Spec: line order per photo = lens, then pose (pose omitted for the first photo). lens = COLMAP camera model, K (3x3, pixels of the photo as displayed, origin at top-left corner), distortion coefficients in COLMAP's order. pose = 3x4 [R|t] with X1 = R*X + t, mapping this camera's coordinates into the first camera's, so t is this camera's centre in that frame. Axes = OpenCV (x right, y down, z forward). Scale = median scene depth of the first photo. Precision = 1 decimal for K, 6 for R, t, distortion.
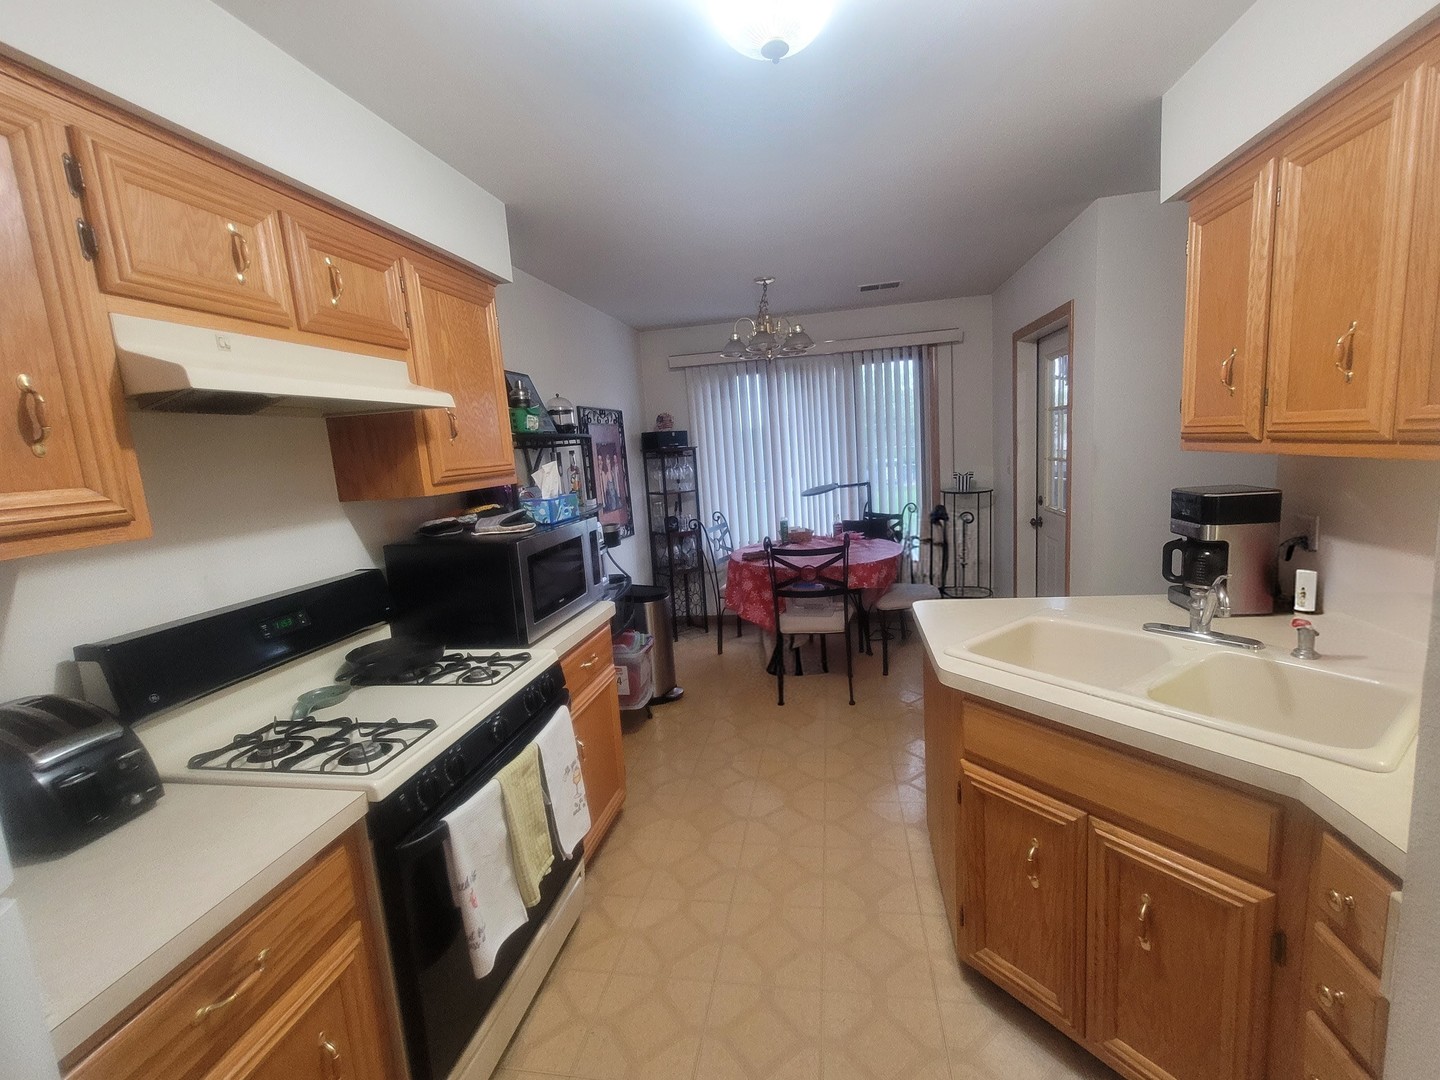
lens RADIAL K [[617.3, 0, 721.7], [0, 617.3, 536.4], [0, 0, 1]] dist [-0.000363, -0.001236]
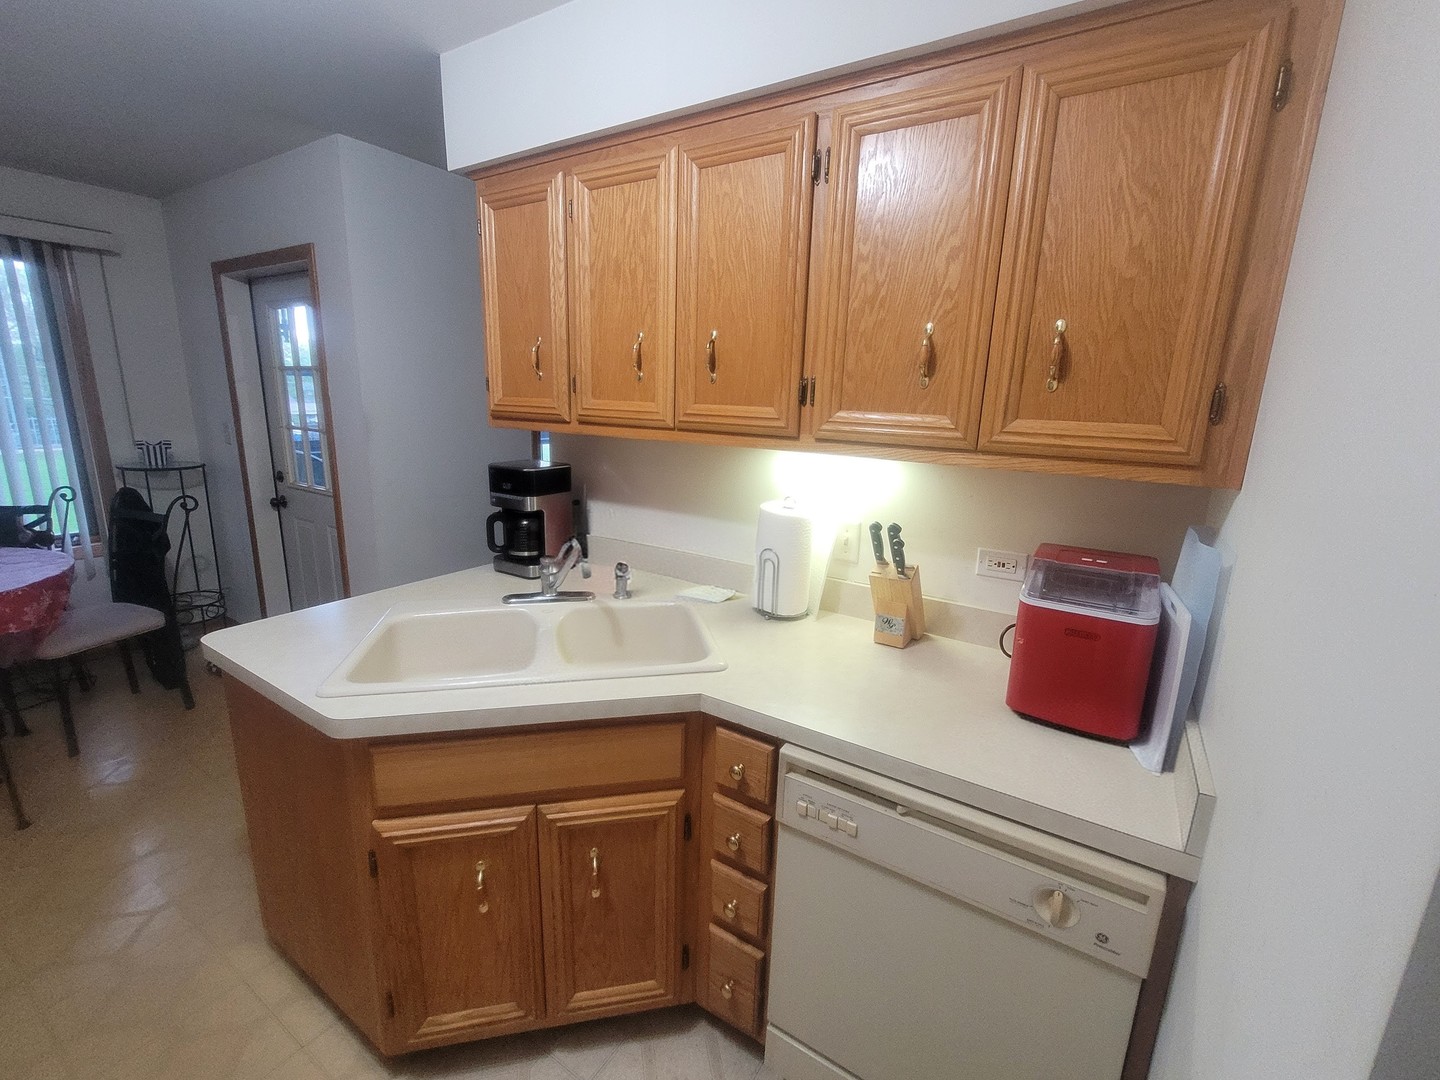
lens RADIAL K [[617.3, 0, 712.0], [0, 617.3, 536.0], [0, 0, 1]] dist [-0.000363, -0.001236]
pose [[0.371477, -0.125798, 0.919880, -0.121797], [0.079591, 0.991446, 0.103443, -0.040676], [-0.925025, 0.034787, 0.378311, 0.310901]]
